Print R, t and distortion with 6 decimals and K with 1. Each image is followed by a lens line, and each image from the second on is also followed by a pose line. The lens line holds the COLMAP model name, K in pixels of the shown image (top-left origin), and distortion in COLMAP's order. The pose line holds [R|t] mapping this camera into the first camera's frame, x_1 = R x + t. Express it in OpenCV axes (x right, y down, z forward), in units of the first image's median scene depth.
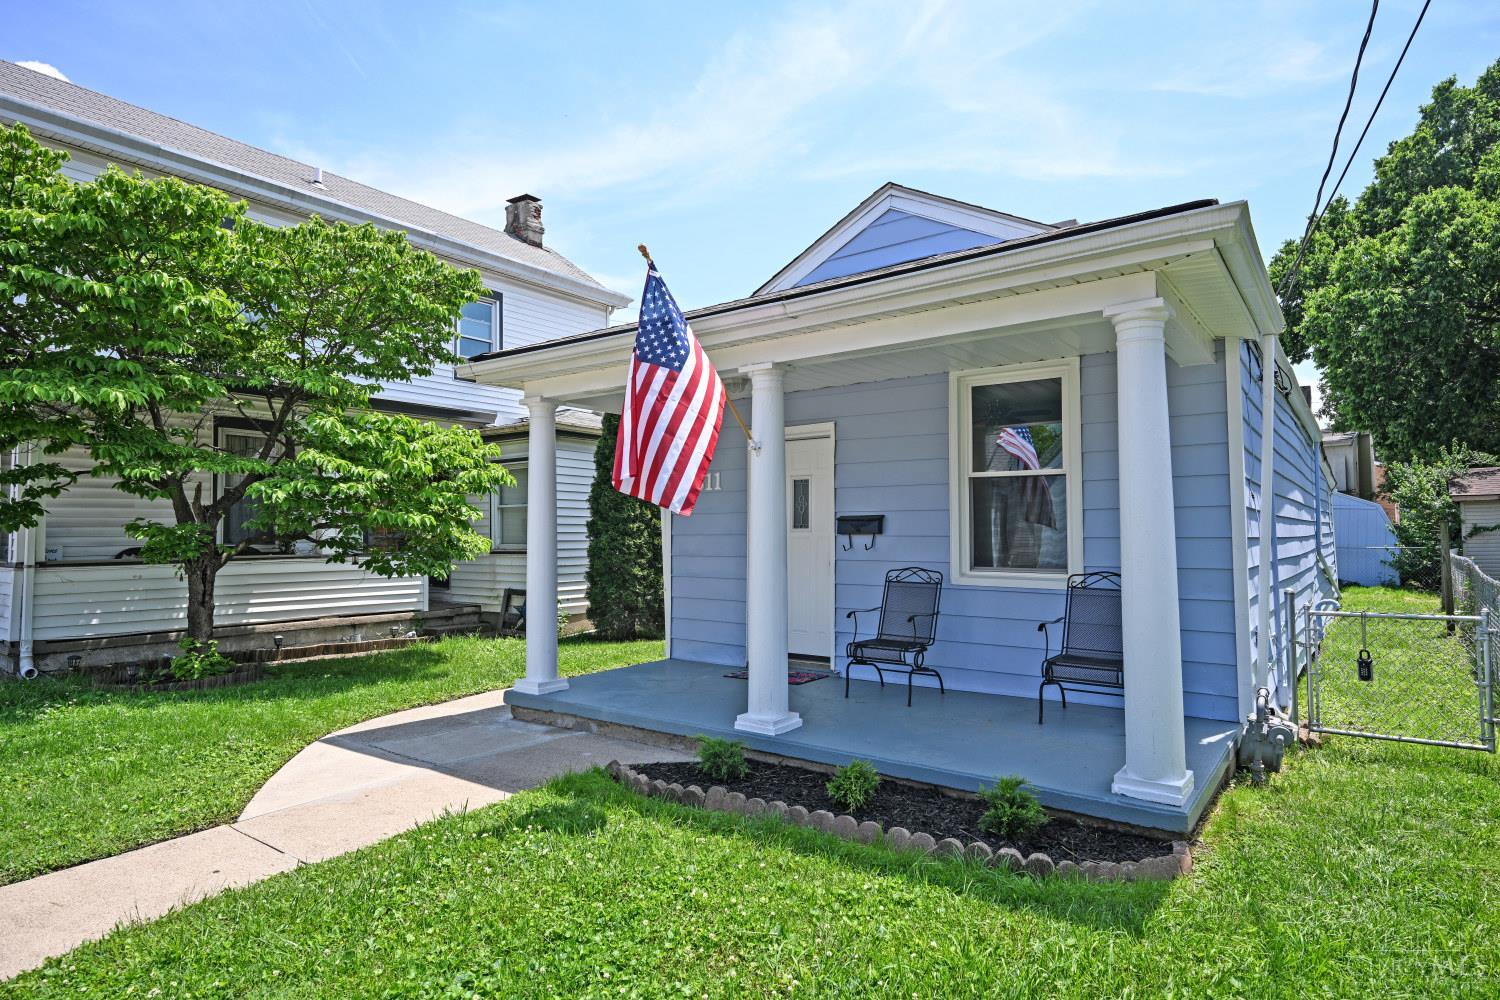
lens RADIAL K [[827.3, 0, 754.6], [0, 827.3, 471.9], [0, 0, 1]] dist [-0.014213, -0.000173]
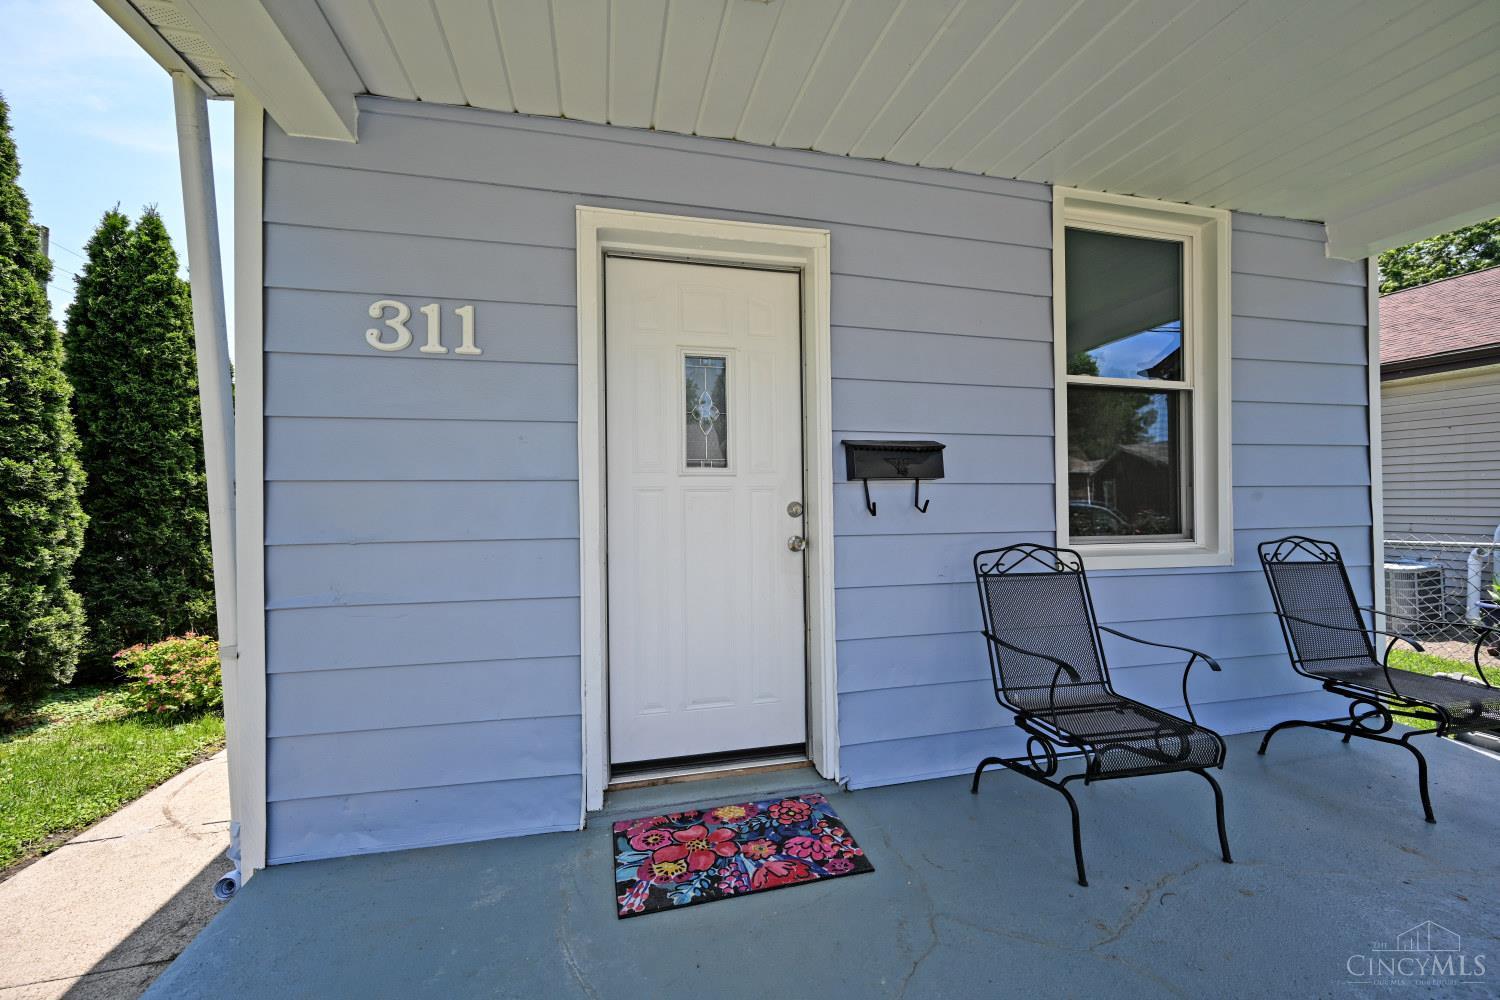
lens RADIAL K [[594.0, 0, 753.3], [0, 594.0, 497.0], [0, 0, 1]] dist [0.000005, 0.000112]
pose [[0.628501, 0.000725, 0.777808, -0.186457], [-0.051549, 0.997840, 0.040724, 0.074321], [-0.776098, -0.065691, 0.627181, 0.833501]]
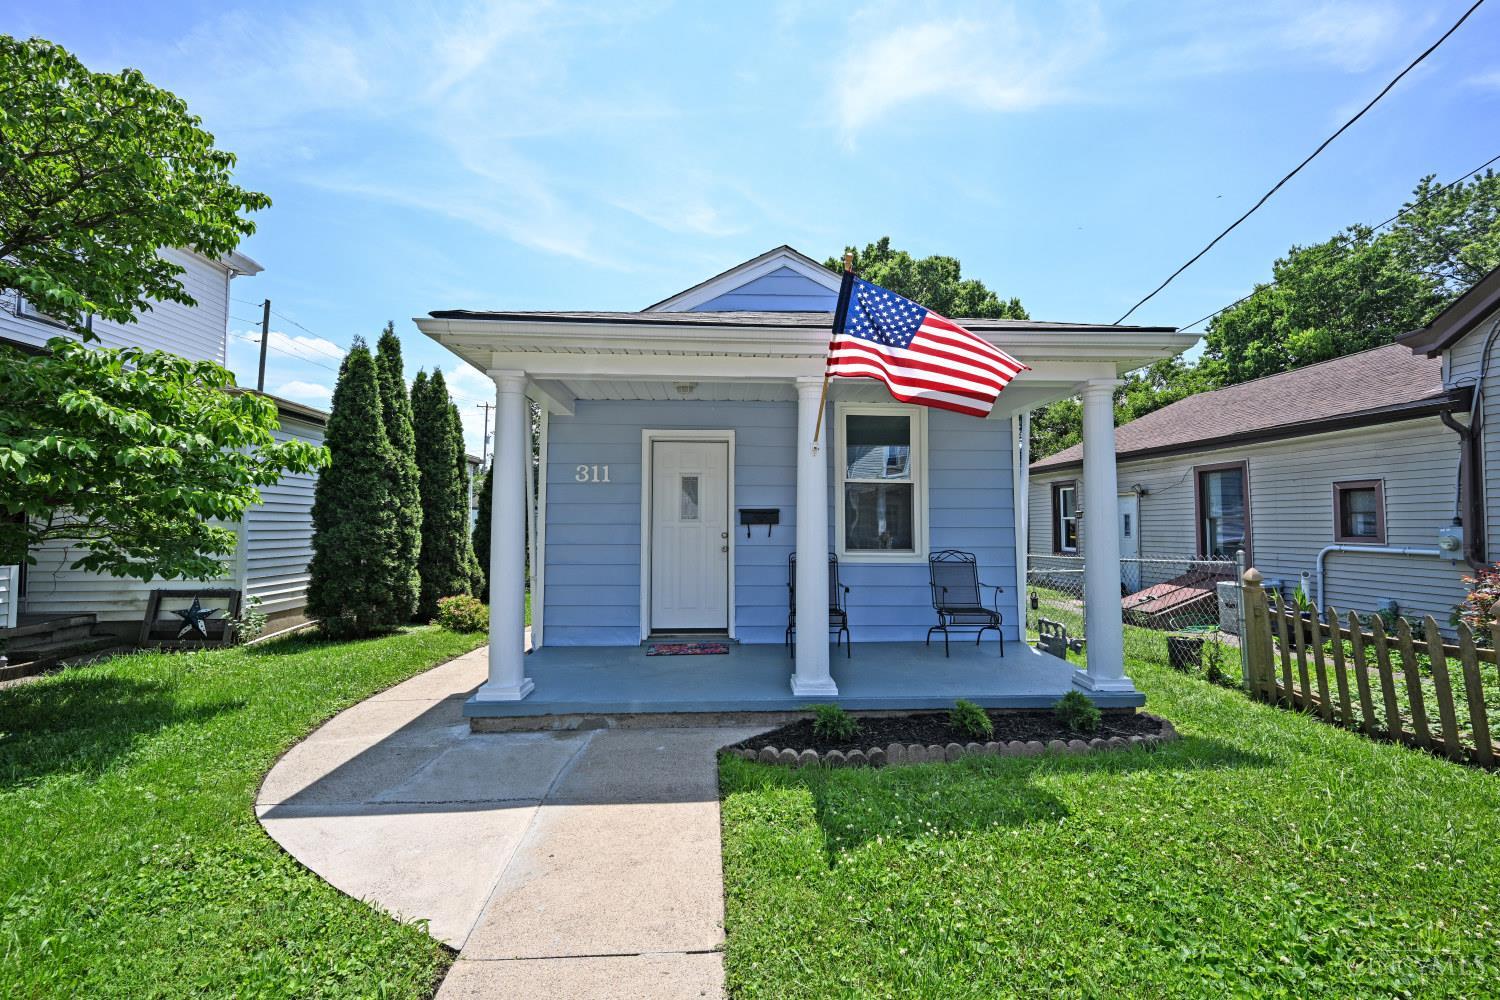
lens RADIAL K [[646.6, 0, 747.2], [0, 646.6, 481.7], [0, 0, 1]] dist [-0.001335, -0.000252]
pose [[0.762452, 0.047876, 0.645271, -0.497238], [-0.052997, 0.998529, -0.011466, 0.024014], [-0.644871, -0.025455, 0.763868, 0.280461]]
